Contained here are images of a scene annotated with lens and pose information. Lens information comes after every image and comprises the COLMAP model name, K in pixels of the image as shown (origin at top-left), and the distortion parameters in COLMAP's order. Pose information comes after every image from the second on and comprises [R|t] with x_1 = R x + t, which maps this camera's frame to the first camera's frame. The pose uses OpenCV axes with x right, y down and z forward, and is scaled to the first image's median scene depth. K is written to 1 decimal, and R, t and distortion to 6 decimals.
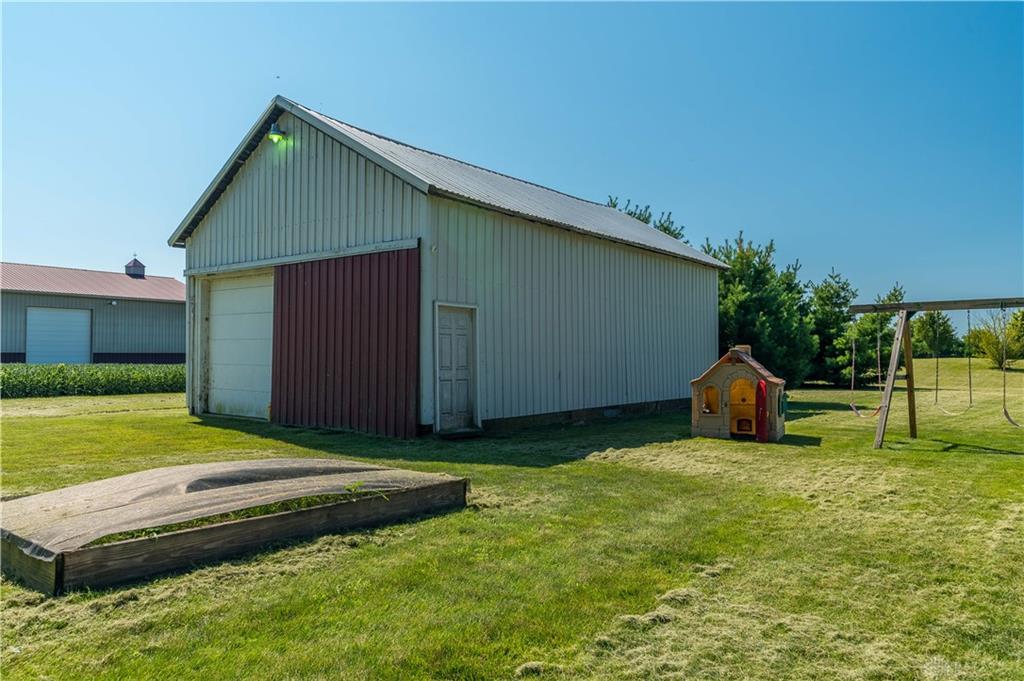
lens RADIAL K [[701.1, 0, 512.0], [0, 701.1, 340.5], [0, 0, 1]] dist [-0.006045, -0.000557]
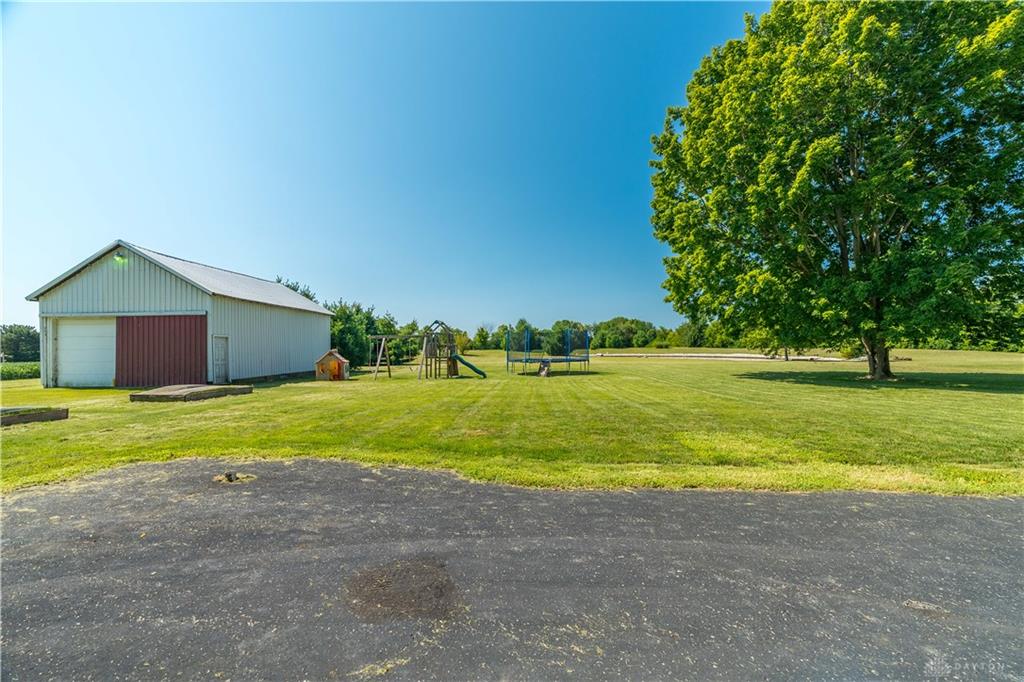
lens RADIAL K [[457.1, 0, 503.8], [0, 457.1, 344.2], [0, 0, 1]] dist [-0.002388, -0.000100]
pose [[0.813642, -0.010125, 0.581277, -0.160152], [0.004499, 0.999928, 0.011120, -0.025335], [-0.581348, -0.006433, 0.813629, -0.758664]]
